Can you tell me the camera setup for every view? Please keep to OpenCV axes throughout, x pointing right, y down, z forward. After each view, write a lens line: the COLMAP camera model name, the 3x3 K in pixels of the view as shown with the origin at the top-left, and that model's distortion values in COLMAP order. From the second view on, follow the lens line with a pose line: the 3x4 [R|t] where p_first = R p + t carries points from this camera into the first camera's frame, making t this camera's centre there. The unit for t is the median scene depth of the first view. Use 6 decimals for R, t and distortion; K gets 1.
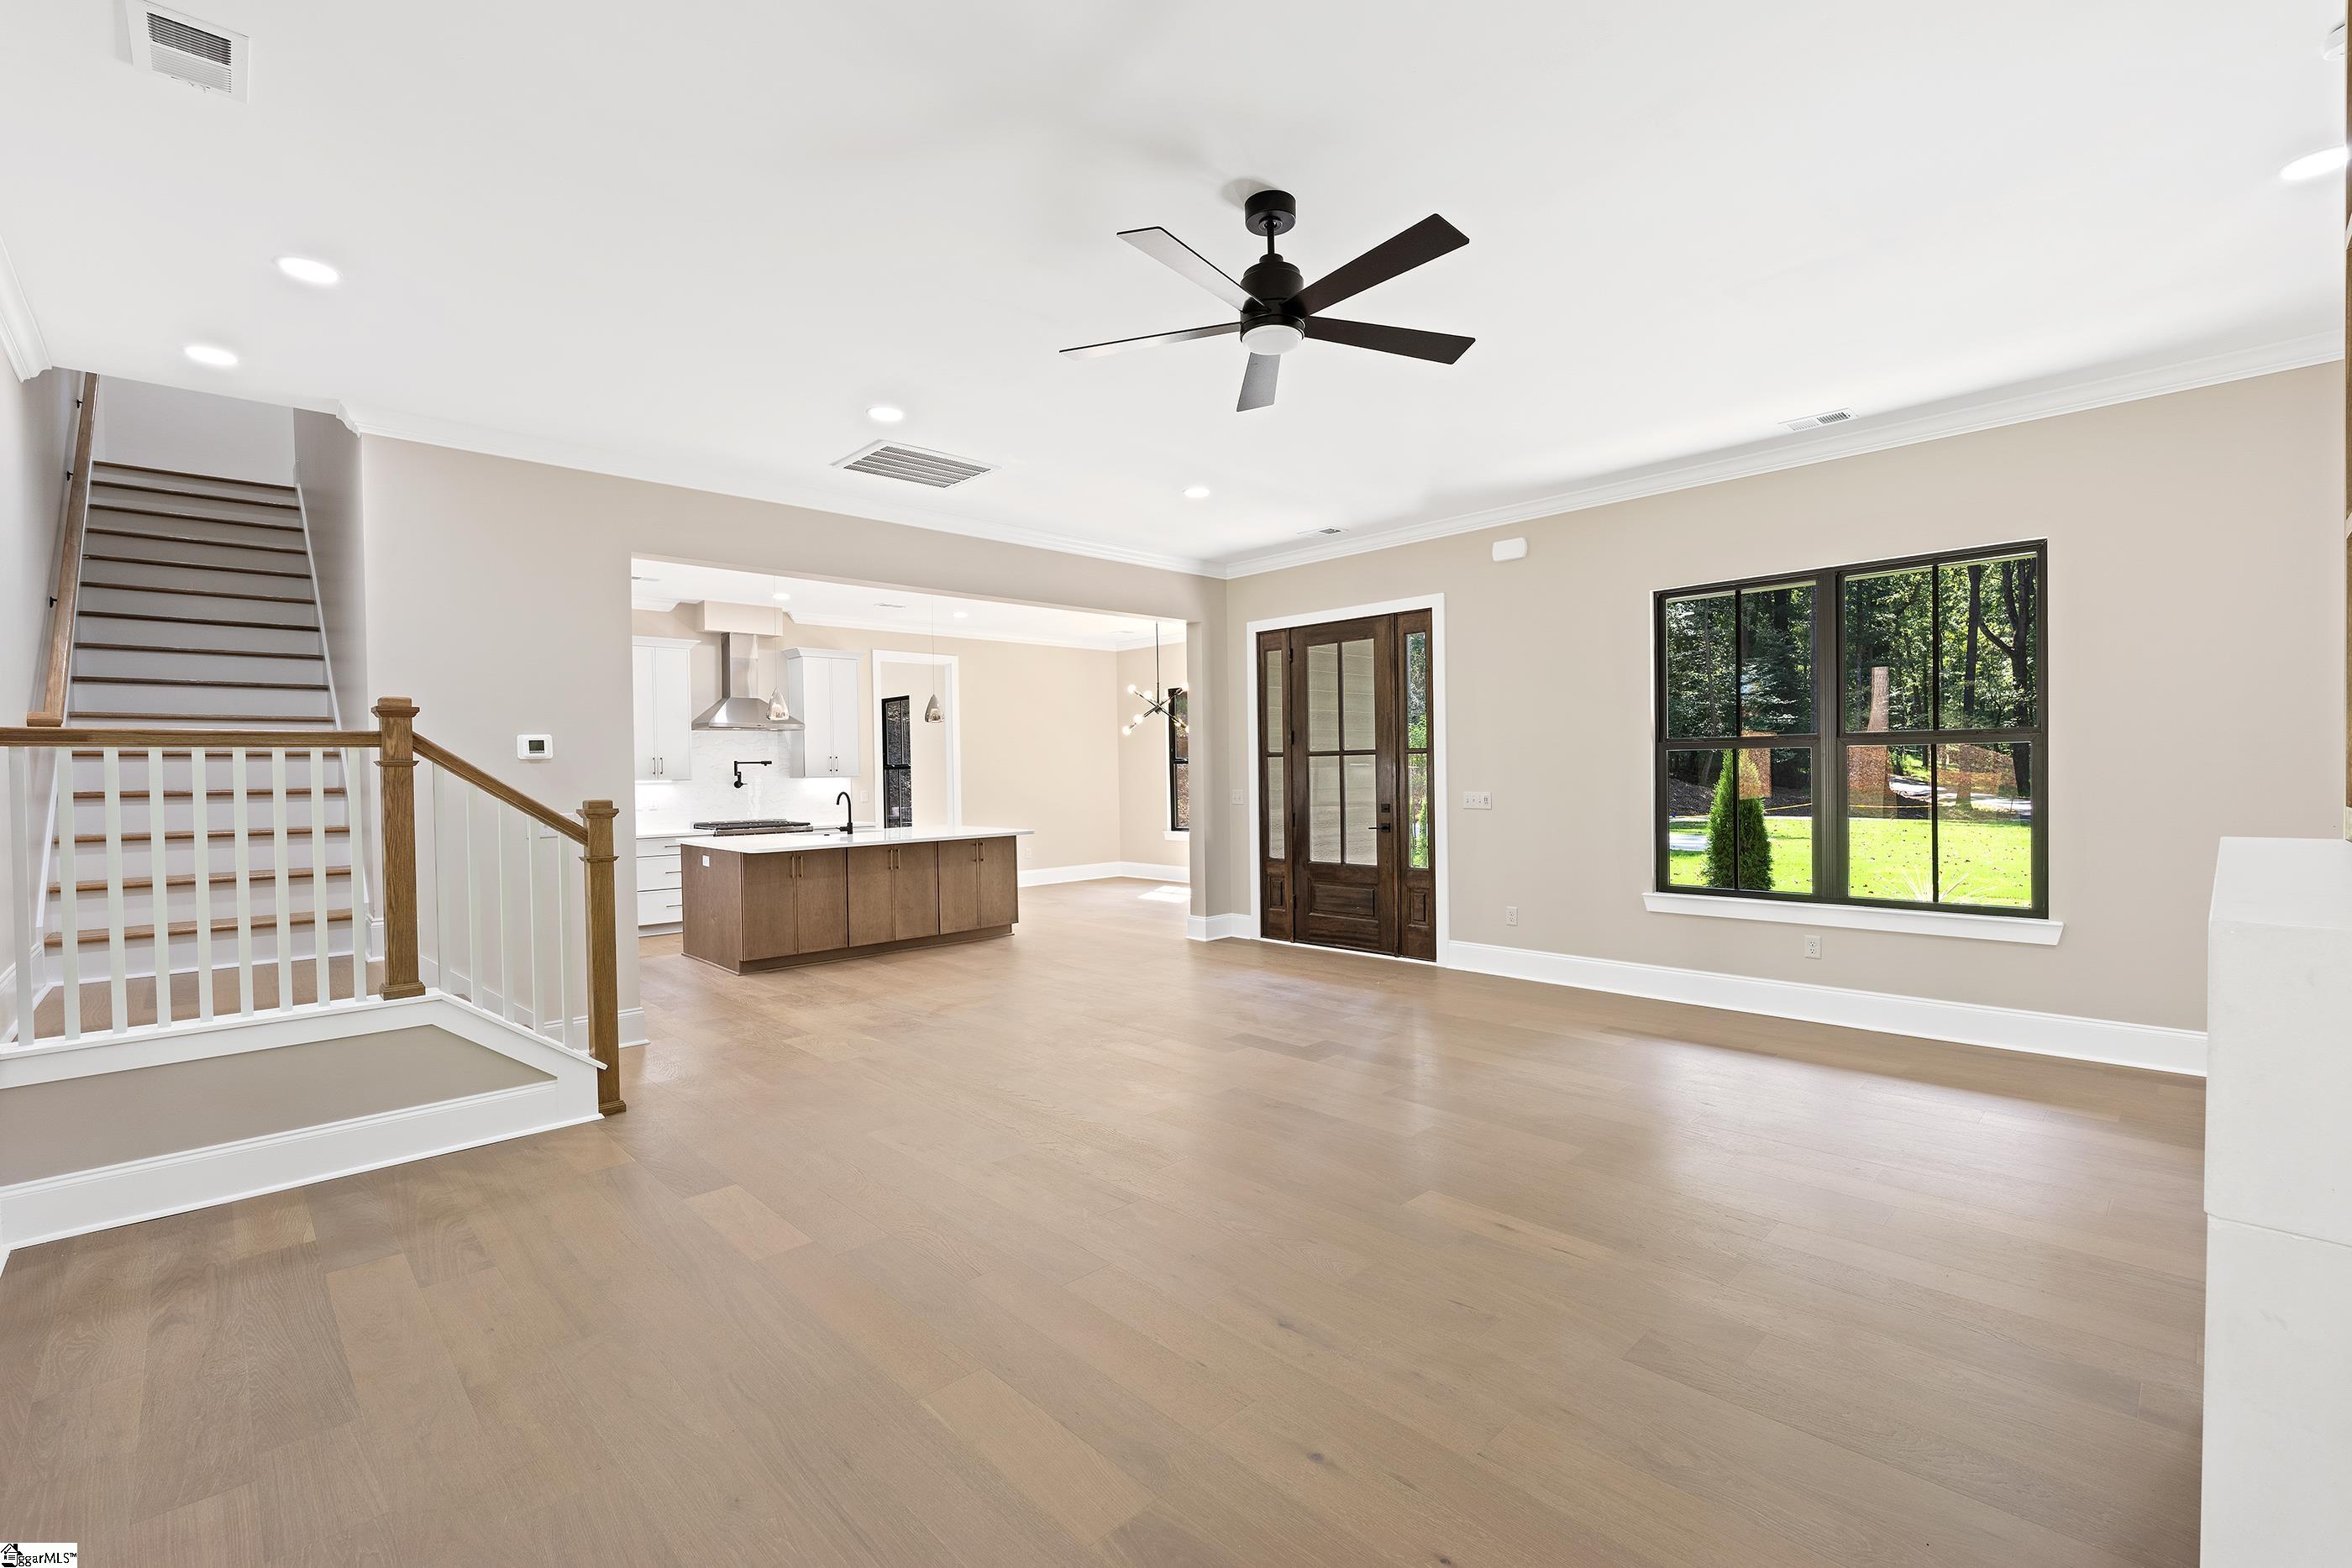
lens RADIAL K [[1034.4, 0, 1176.0], [0, 1034.4, 784.0], [0, 0, 1]] dist [0.000052, 0.000009]
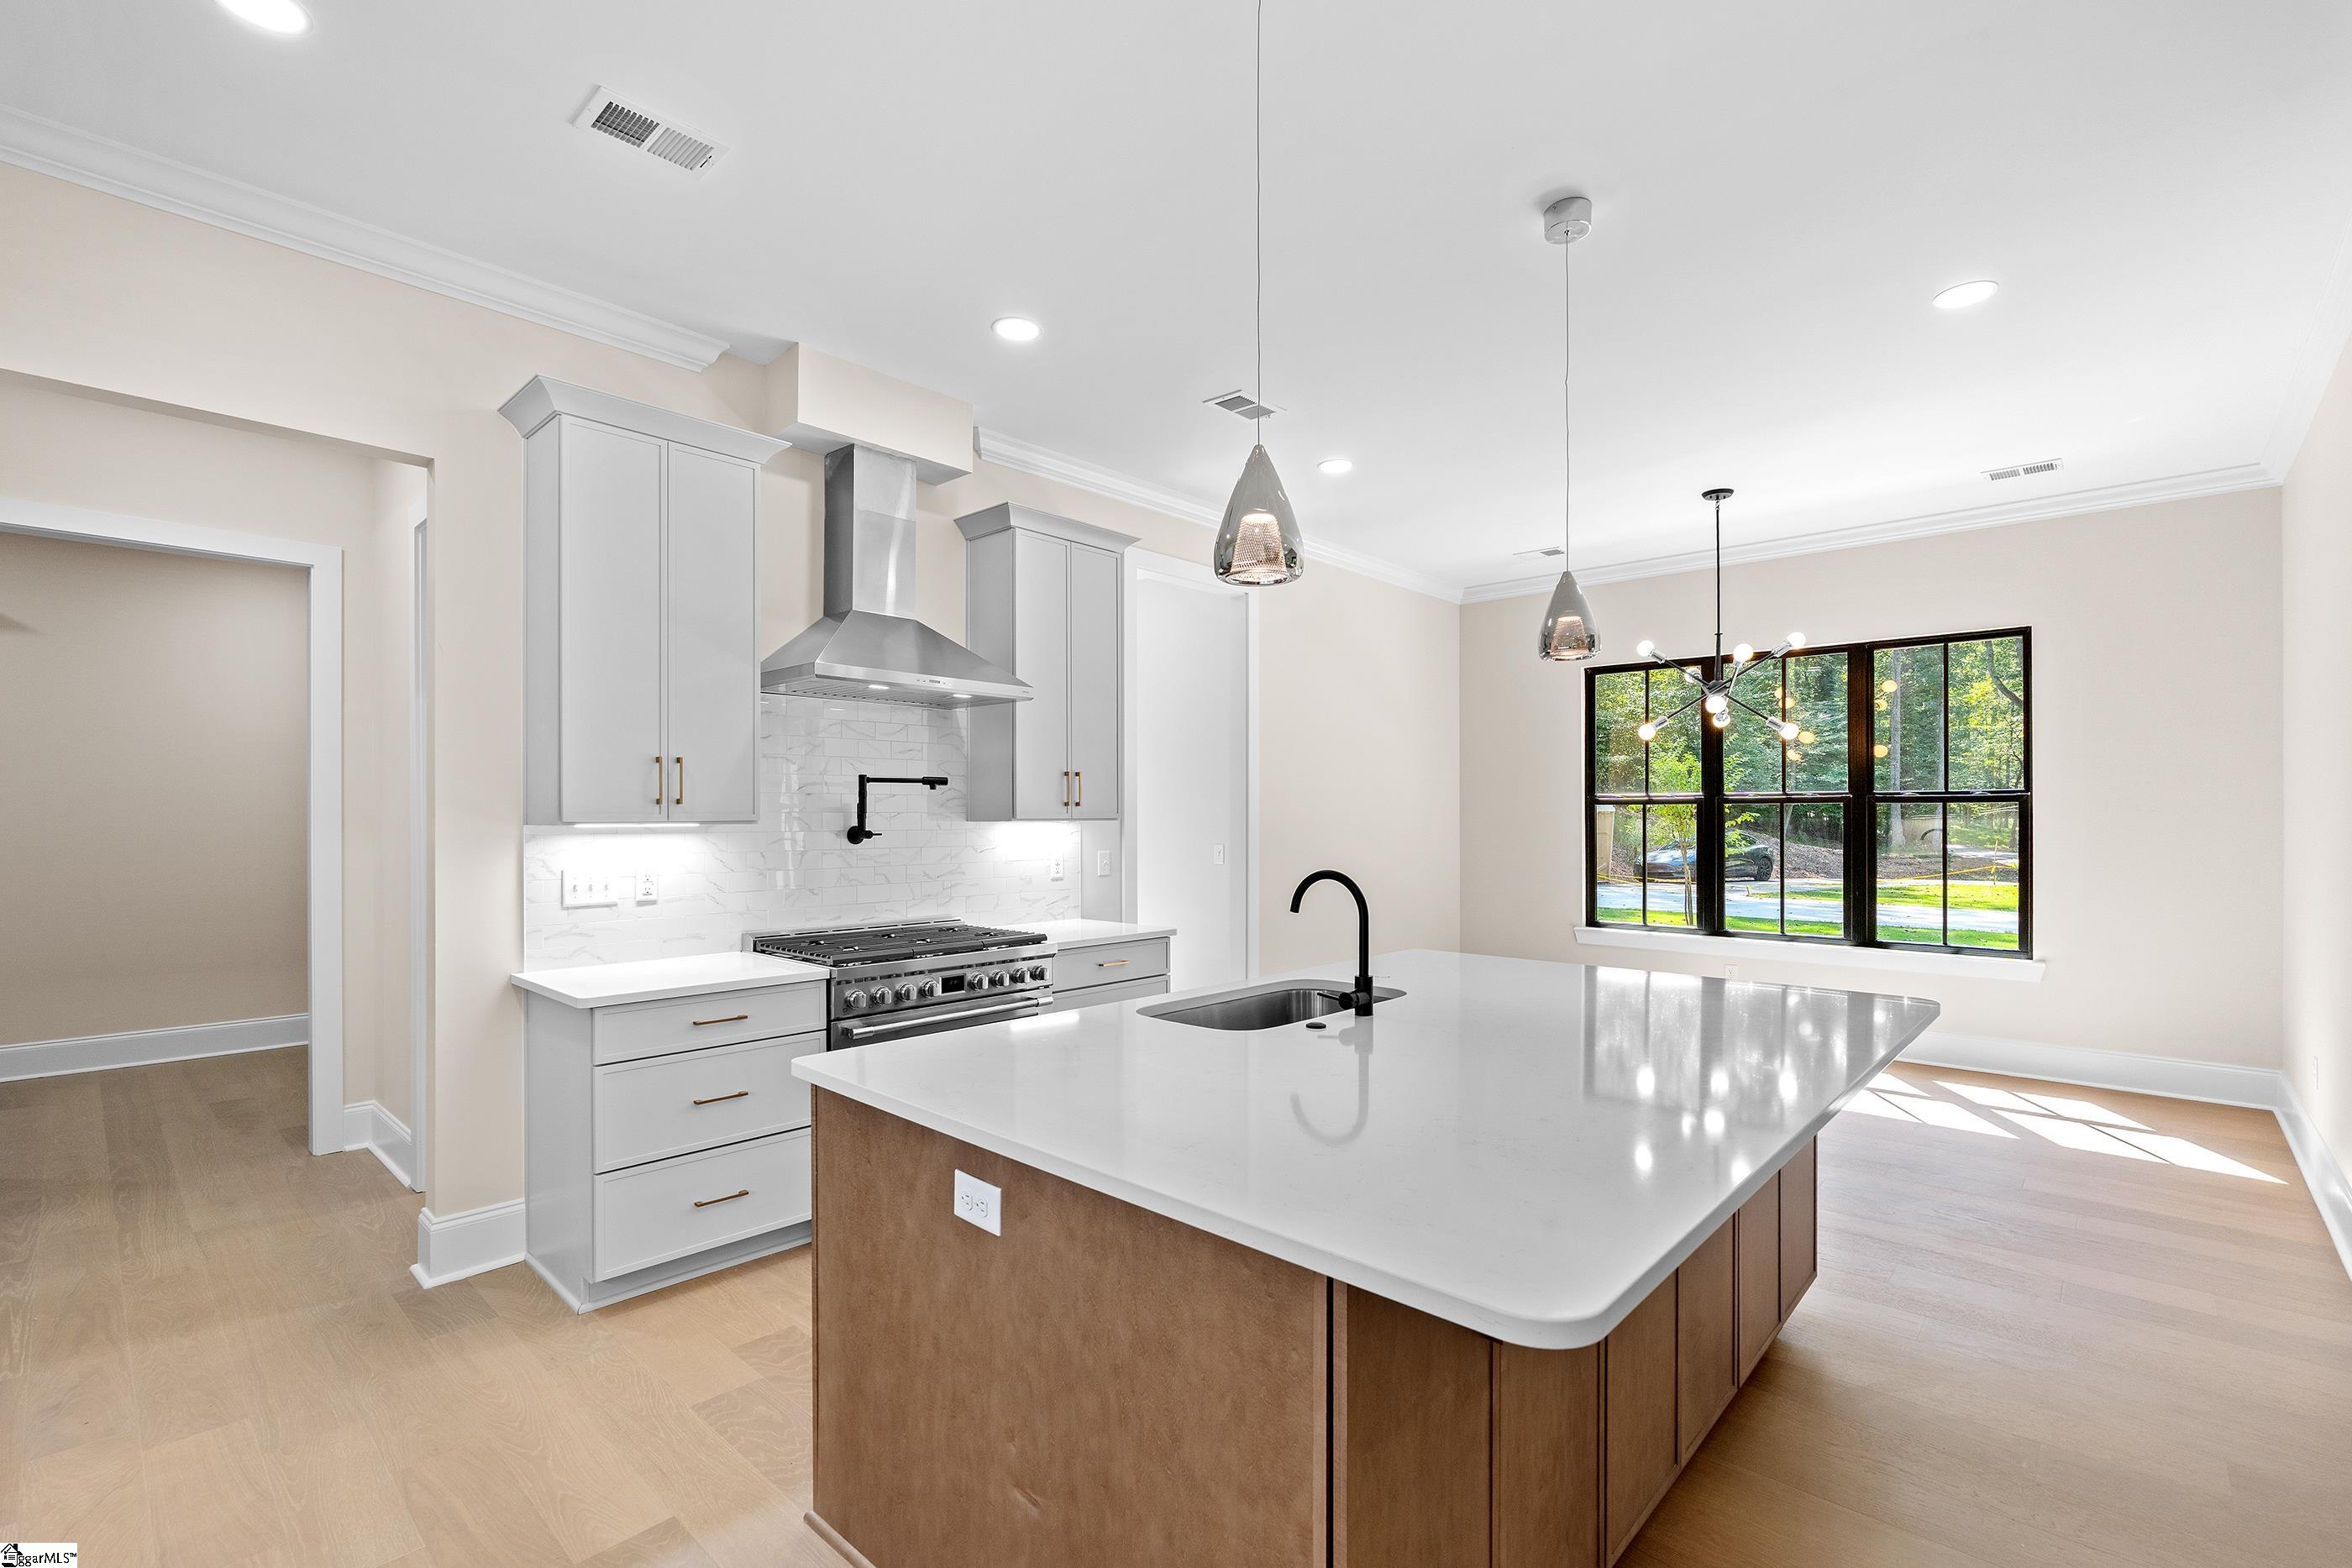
lens RADIAL K [[1041.6, 0, 1171.9], [0, 1041.6, 814.2], [0, 0, 1]] dist [-0.000297, -0.000010]
pose [[0.999128, 0.008588, 0.040870, -0.325668], [-0.007972, 0.999852, -0.015216, -0.002482], [-0.040994, 0.014877, 0.999049, 0.603639]]
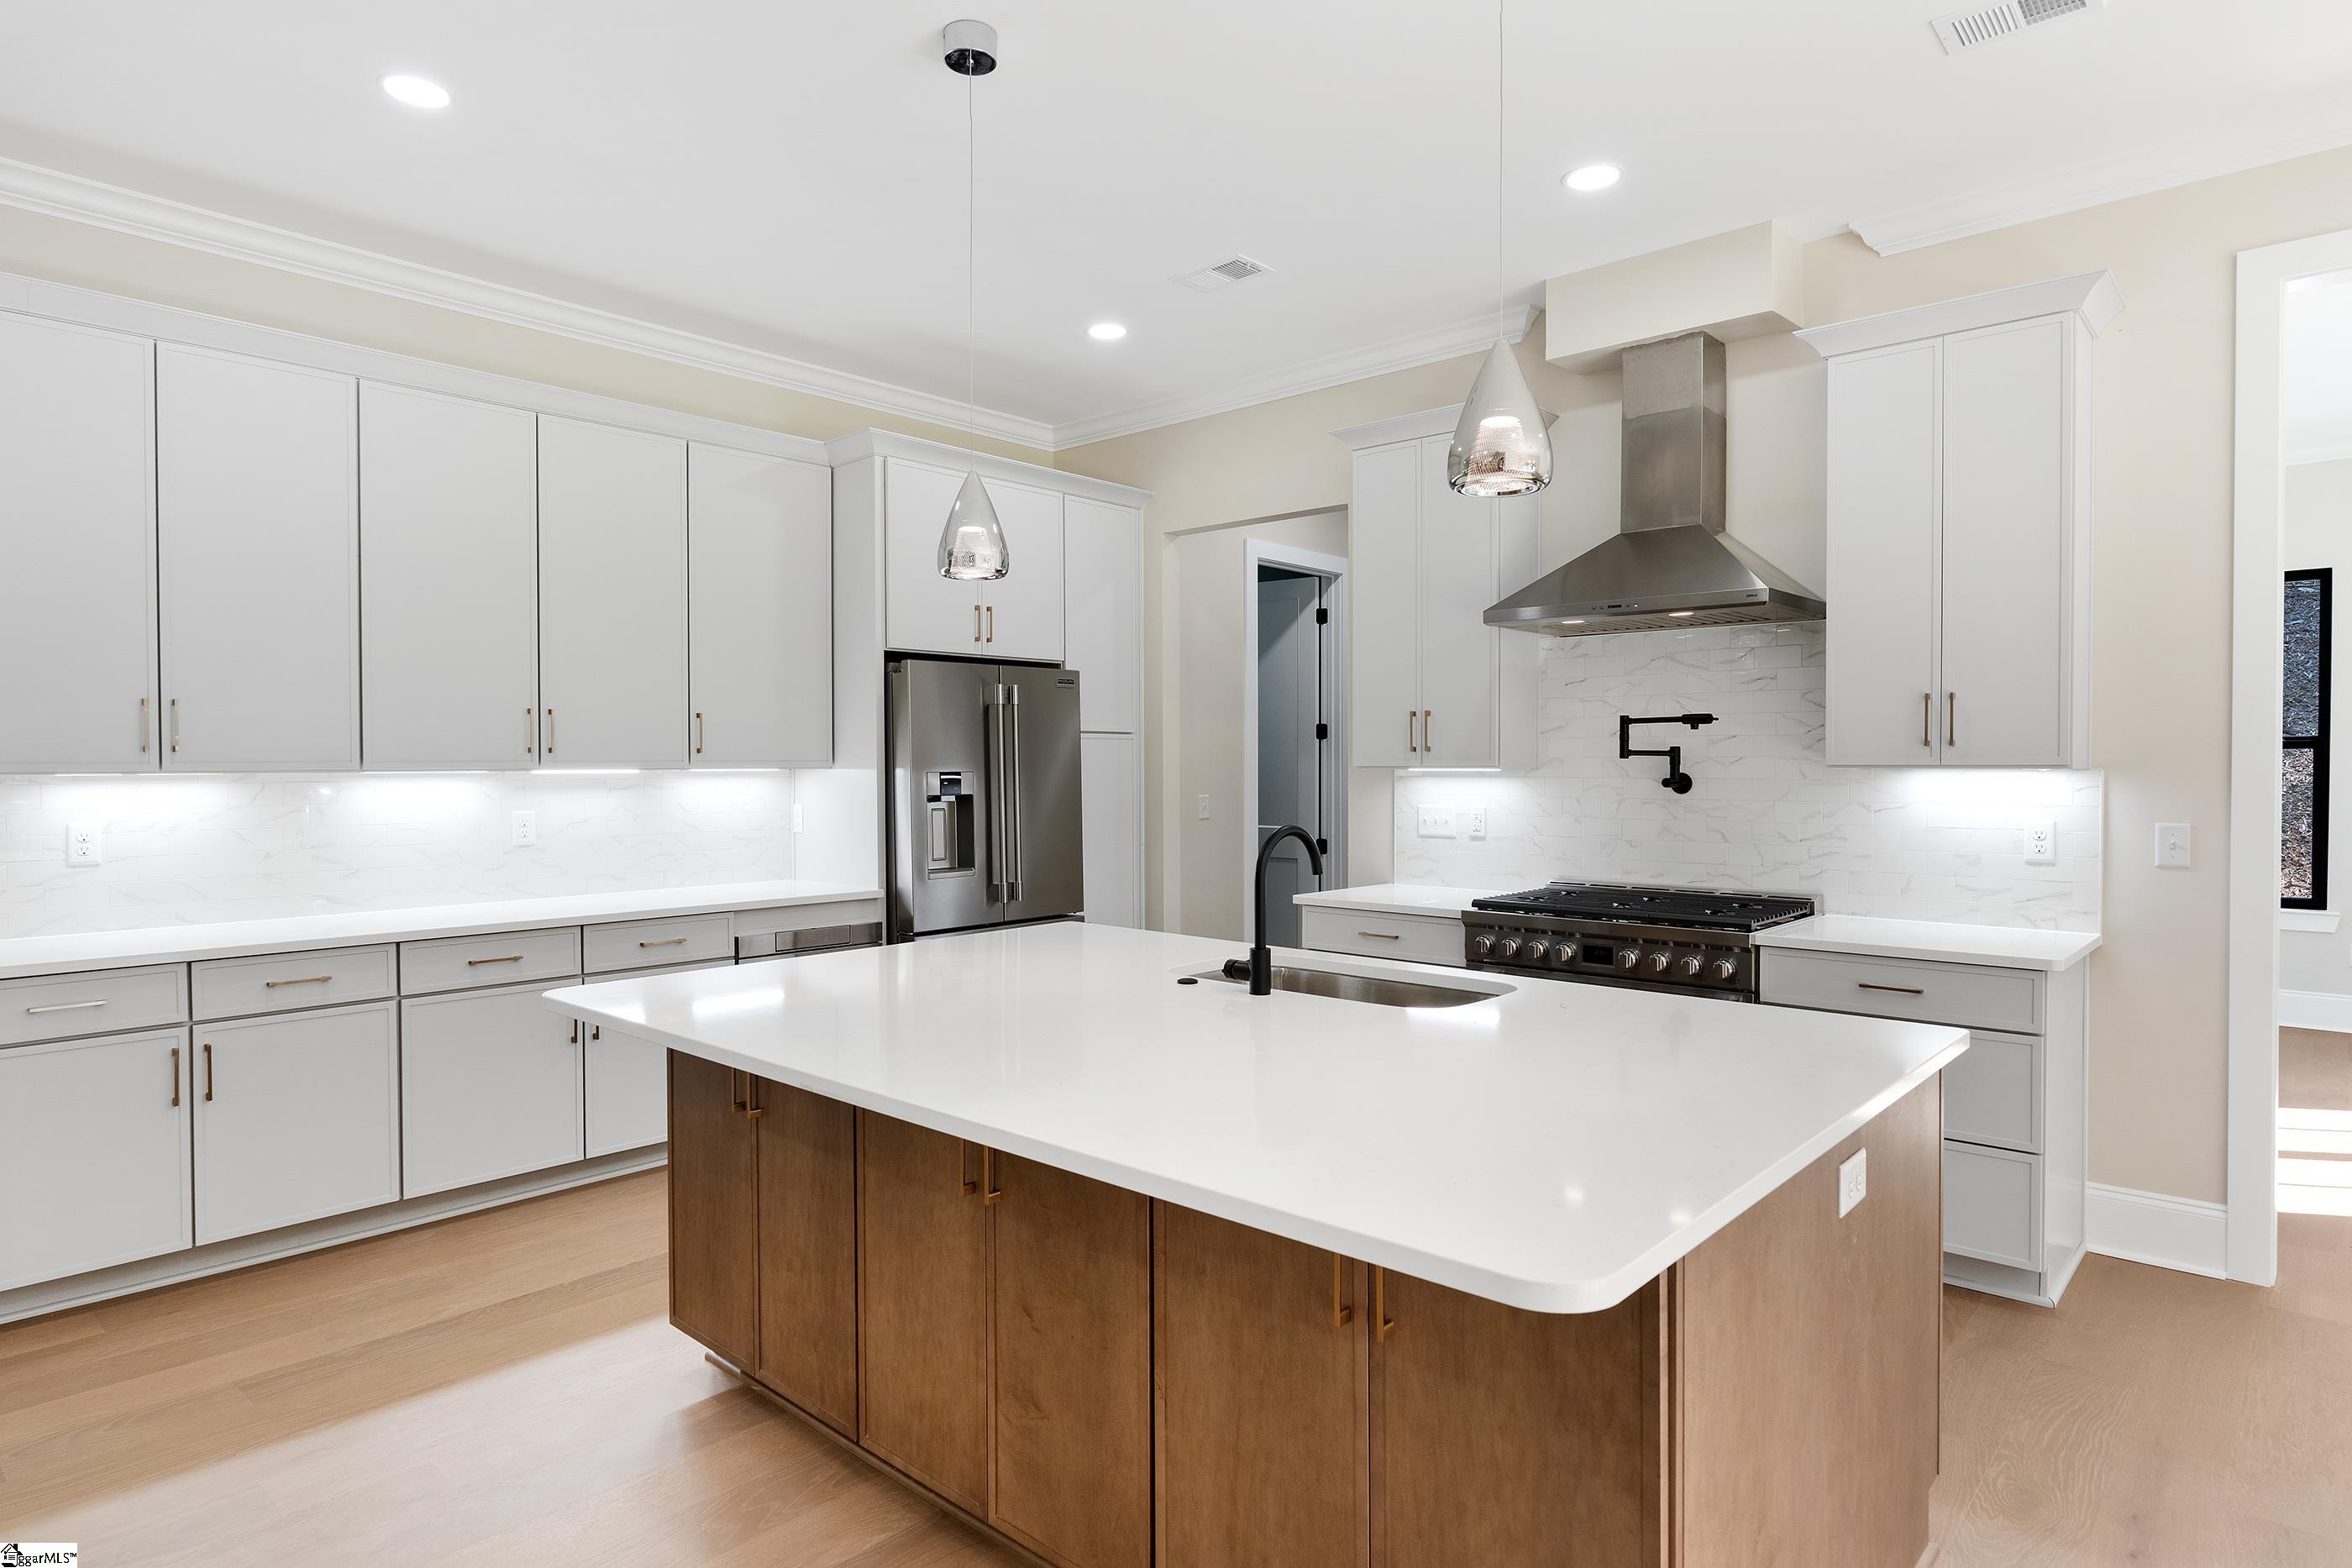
lens RADIAL K [[1305.3, 0, 1176.0], [0, 1305.3, 784.0], [0, 0, 1]] dist [0.000575, 0.000053]
pose [[0.055179, 0.027269, -0.998104, 0.000768], [-0.010844, 0.999584, 0.026710, -0.009216], [0.998418, 0.009349, 0.055452, 0.820140]]
